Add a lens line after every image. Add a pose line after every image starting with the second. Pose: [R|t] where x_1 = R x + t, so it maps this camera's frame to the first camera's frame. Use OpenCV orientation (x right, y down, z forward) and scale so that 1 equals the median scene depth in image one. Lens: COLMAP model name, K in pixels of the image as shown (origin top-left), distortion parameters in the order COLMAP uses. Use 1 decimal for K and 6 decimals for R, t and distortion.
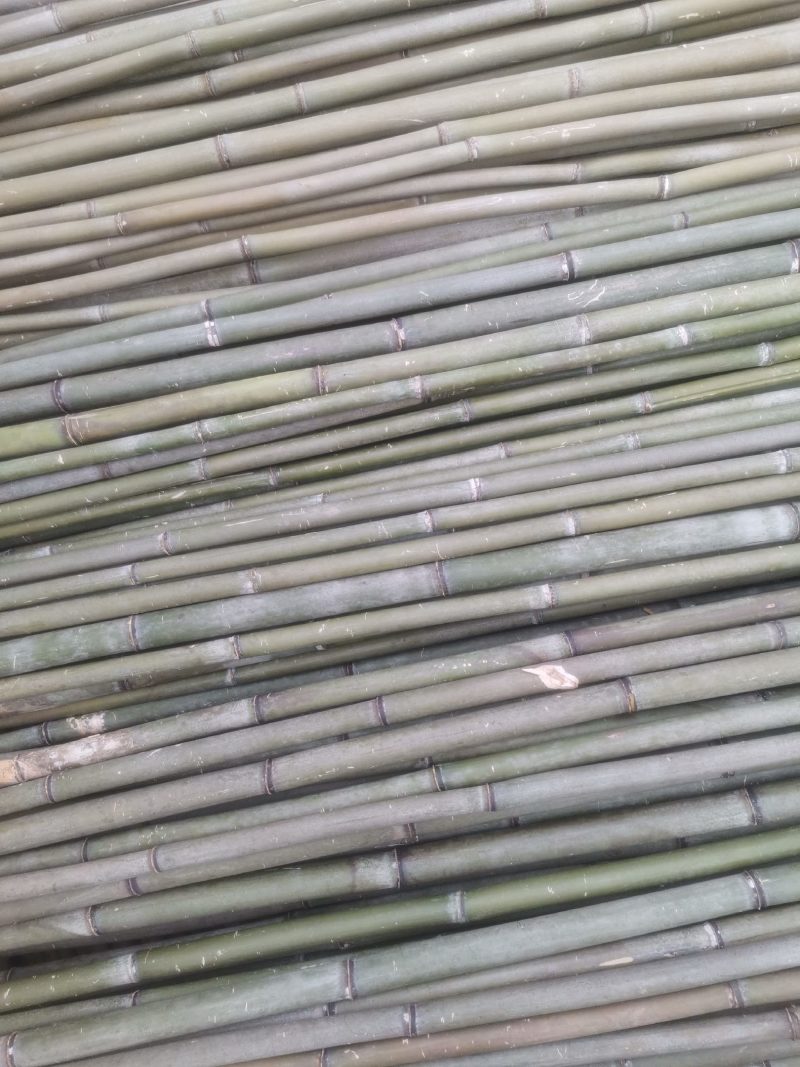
lens RADIAL K [[807.3, 0, 400.0], [0, 807.3, 533.5], [0, 0, 1]] dist [0.099186, -0.129288]
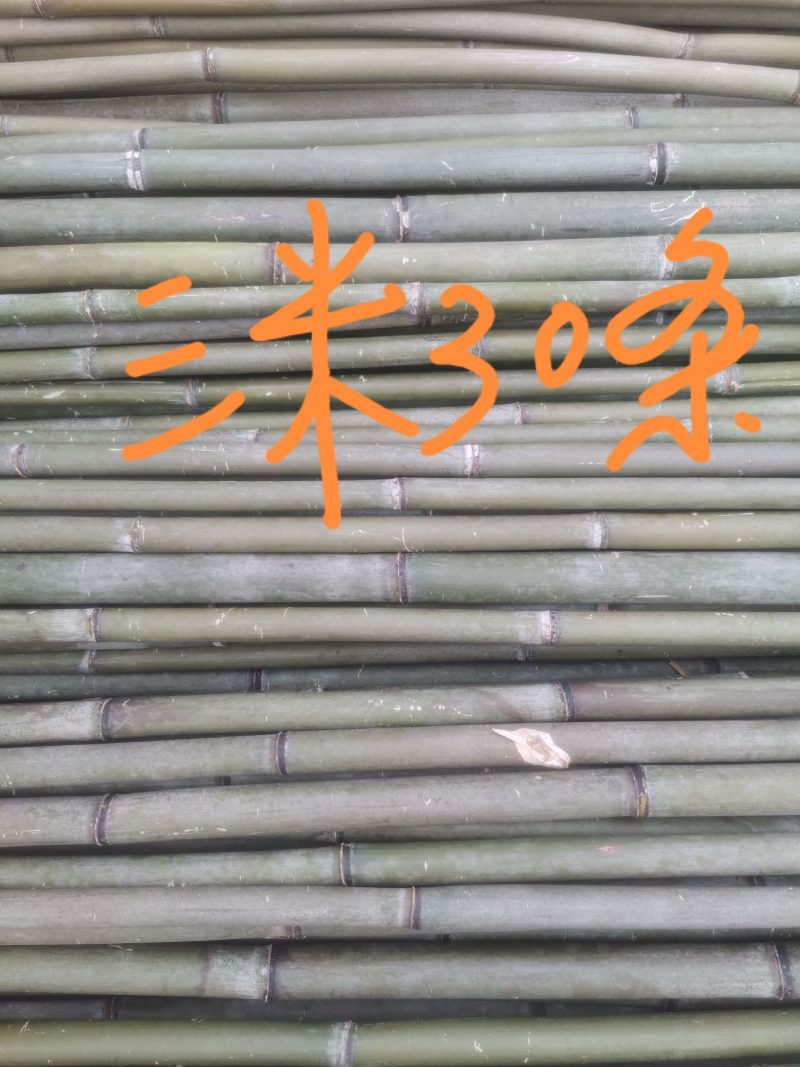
lens RADIAL K [[808.2, 0, 428.3], [0, 808.2, 546.2], [0, 0, 1]] dist [0.100937, -0.001178]
pose [[0.984091, 0.167761, 0.058495, 0.028590], [-0.170288, 0.984531, 0.041251, -0.003924], [-0.050670, -0.050556, 0.997435, 0.302325]]
